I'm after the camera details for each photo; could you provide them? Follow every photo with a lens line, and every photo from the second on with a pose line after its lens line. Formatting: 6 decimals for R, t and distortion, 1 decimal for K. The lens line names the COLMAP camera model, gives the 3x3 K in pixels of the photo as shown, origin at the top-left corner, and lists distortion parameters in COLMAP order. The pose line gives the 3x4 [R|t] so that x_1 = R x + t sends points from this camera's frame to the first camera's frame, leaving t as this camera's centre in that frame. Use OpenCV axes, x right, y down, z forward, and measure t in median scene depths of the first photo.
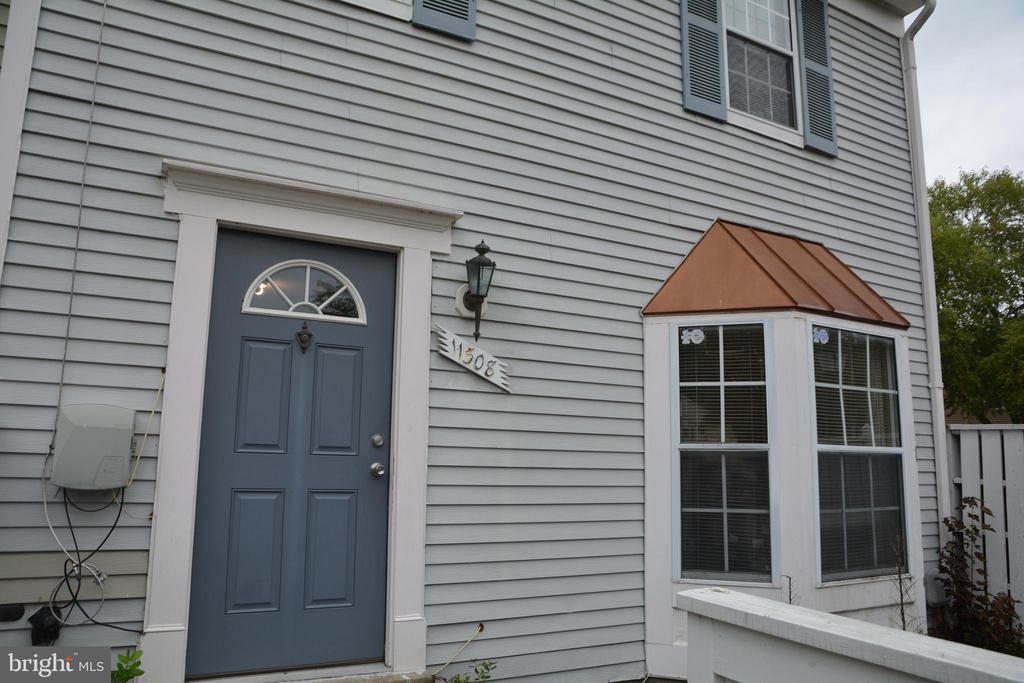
lens RADIAL K [[712.6, 0, 512.1], [0, 712.6, 346.2], [0, 0, 1]] dist [-0.117638, 0.079714]
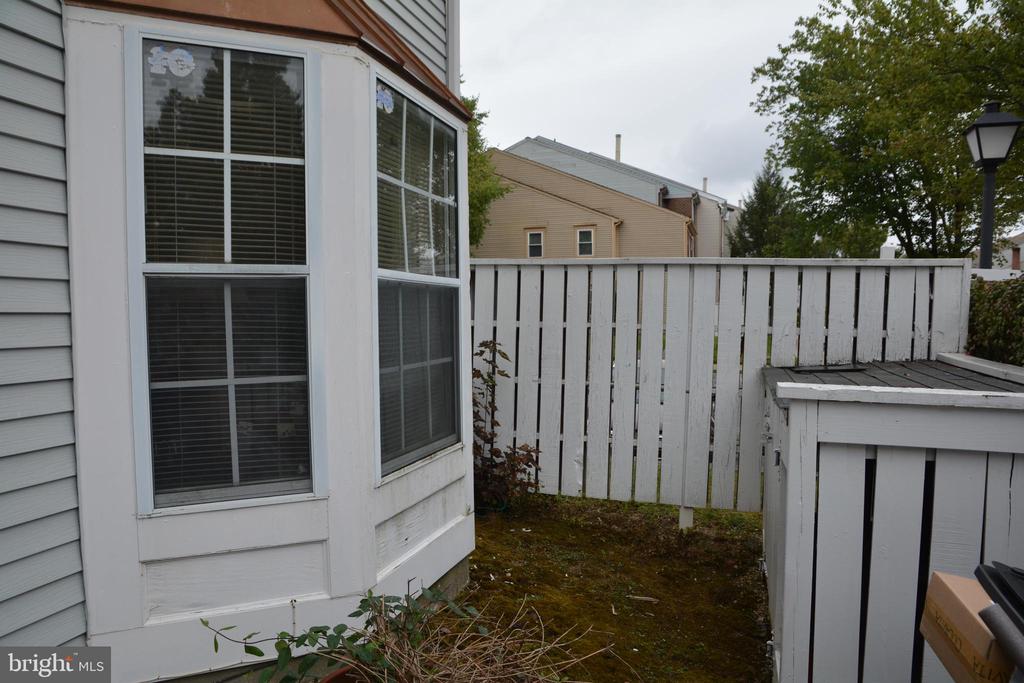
lens RADIAL K [[712.6, 0, 512.1], [0, 712.6, 346.2], [0, 0, 1]] dist [-0.117638, 0.079714]
pose [[0.705564, -0.058418, 0.706234, 0.061967], [-0.092065, 0.980594, 0.173090, 0.084485], [-0.702640, -0.187145, 0.686494, 0.443724]]
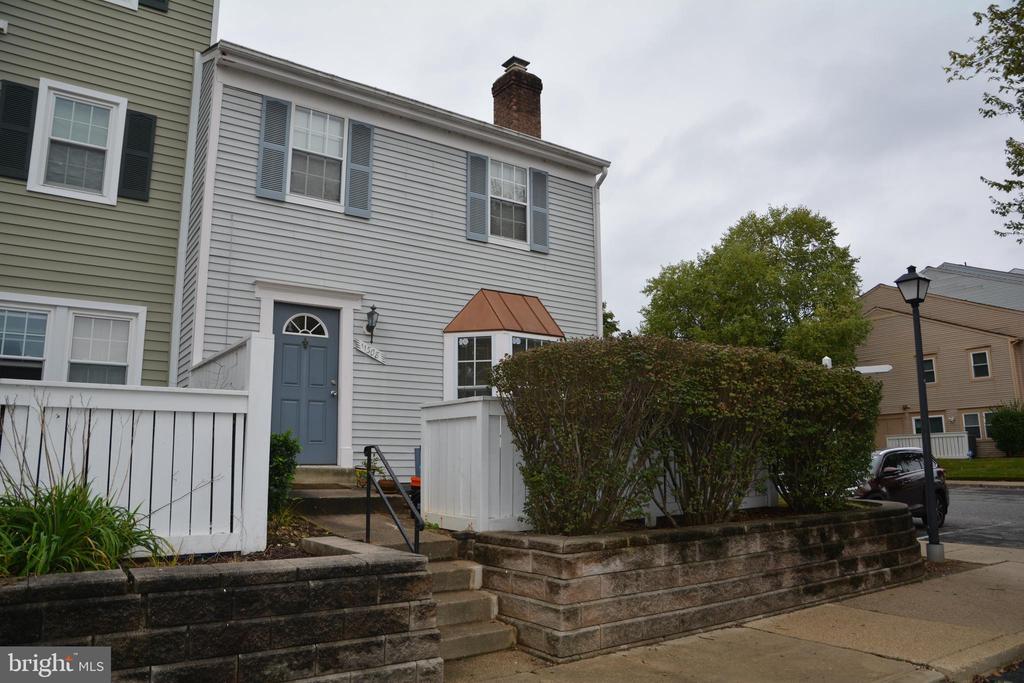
lens RADIAL K [[713.5, 0, 512.0], [0, 713.5, 341.5], [0, 0, 1]] dist [-0.125736, -0.000840]
pose [[0.990925, -0.006260, 0.134270, 0.097583], [0.007577, 0.999928, -0.009298, 0.009905], [-0.134202, 0.010231, 0.990901, -1.437511]]
